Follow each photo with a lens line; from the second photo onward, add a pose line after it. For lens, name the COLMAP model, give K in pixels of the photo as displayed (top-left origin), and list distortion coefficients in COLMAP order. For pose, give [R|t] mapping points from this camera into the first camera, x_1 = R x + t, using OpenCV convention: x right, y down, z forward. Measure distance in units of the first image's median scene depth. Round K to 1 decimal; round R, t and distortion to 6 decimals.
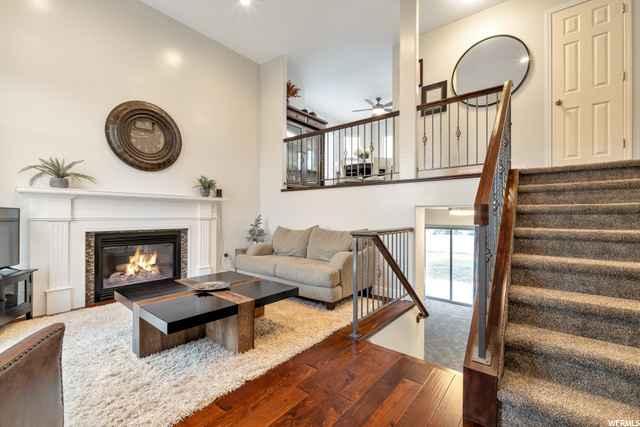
lens RADIAL K [[275.4, 0, 317.7], [0, 275.4, 216.2], [0, 0, 1]] dist [-0.001572, -0.000498]
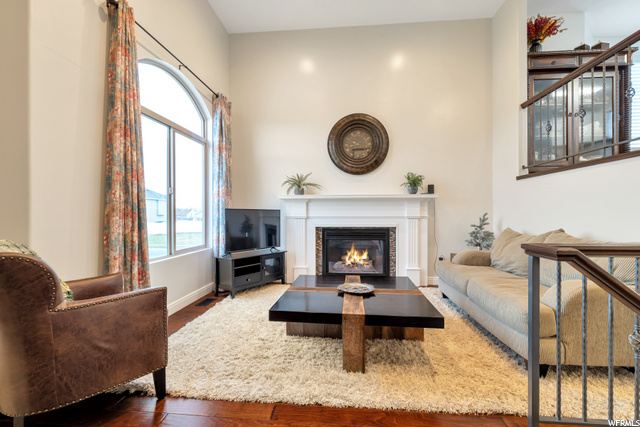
lens RADIAL K [[275.4, 0, 317.7], [0, 275.4, 216.2], [0, 0, 1]] dist [-0.001572, -0.000498]
pose [[0.564028, 0.001717, -0.825754, 0.207435], [0.002206, 0.999991, 0.003586, 0.000698], [0.825753, -0.003844, 0.564019, 0.226566]]
